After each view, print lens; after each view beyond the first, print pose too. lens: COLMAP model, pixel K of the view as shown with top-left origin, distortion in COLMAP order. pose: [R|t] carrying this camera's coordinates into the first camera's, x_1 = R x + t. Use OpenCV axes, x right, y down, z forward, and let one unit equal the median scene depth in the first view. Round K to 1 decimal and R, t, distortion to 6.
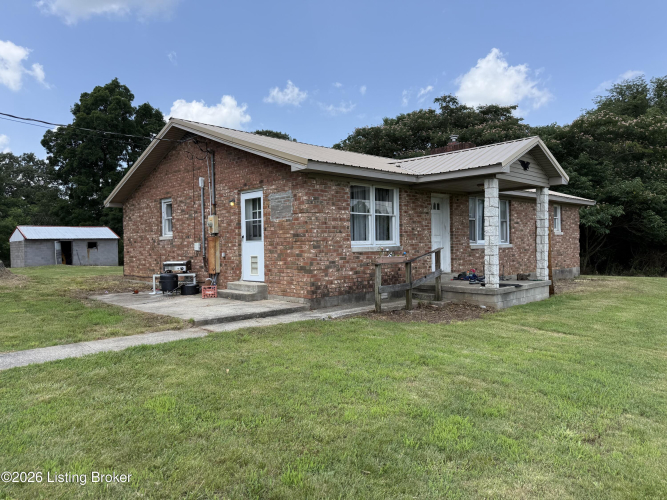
lens RADIAL K [[499.3, 0, 333.5], [0, 499.3, 250.0], [0, 0, 1]] dist [0.299793, -0.411727]
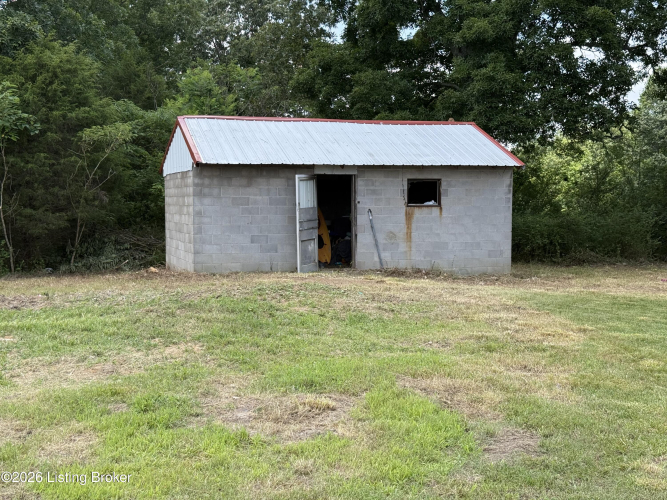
lens RADIAL K [[919.6, 0, 333.5], [0, 919.6, 250.0], [0, 0, 1]] dist [0.114032, 0.009843]
pose [[0.892694, 0.047303, -0.448175, -0.828222], [-0.020519, 0.997711, 0.064434, -0.024526], [0.450197, -0.048324, 0.891621, 1.608689]]
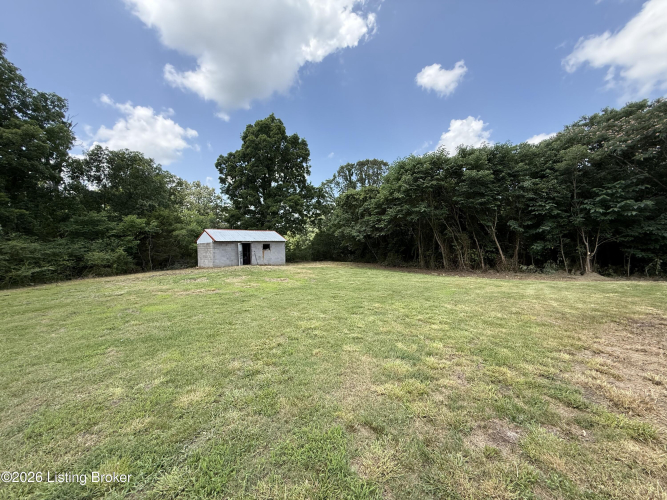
lens RADIAL K [[275.5, 0, 333.5], [0, 275.5, 250.0], [0, 0, 1]] dist [-0.000347, 0.000064]
pose [[0.999696, 0.004838, -0.024191, -0.834486], [-0.004597, 0.999939, 0.010002, -0.024002], [0.024238, -0.009888, 0.999657, 1.125556]]
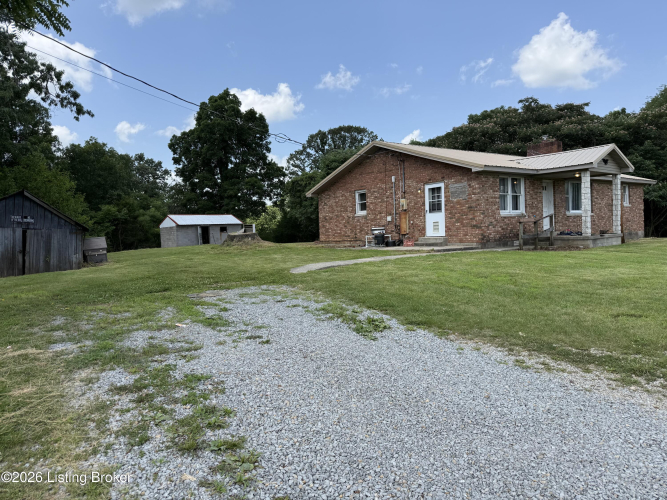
lens RADIAL K [[524.1, 0, 333.5], [0, 524.1, 250.0], [0, 0, 1]] dist [0.135543, -0.053816]
pose [[0.996150, -0.018529, -0.085682, -0.266499], [0.020541, 0.999532, 0.022661, 0.045590], [0.085222, -0.024334, 0.996065, -0.604306]]
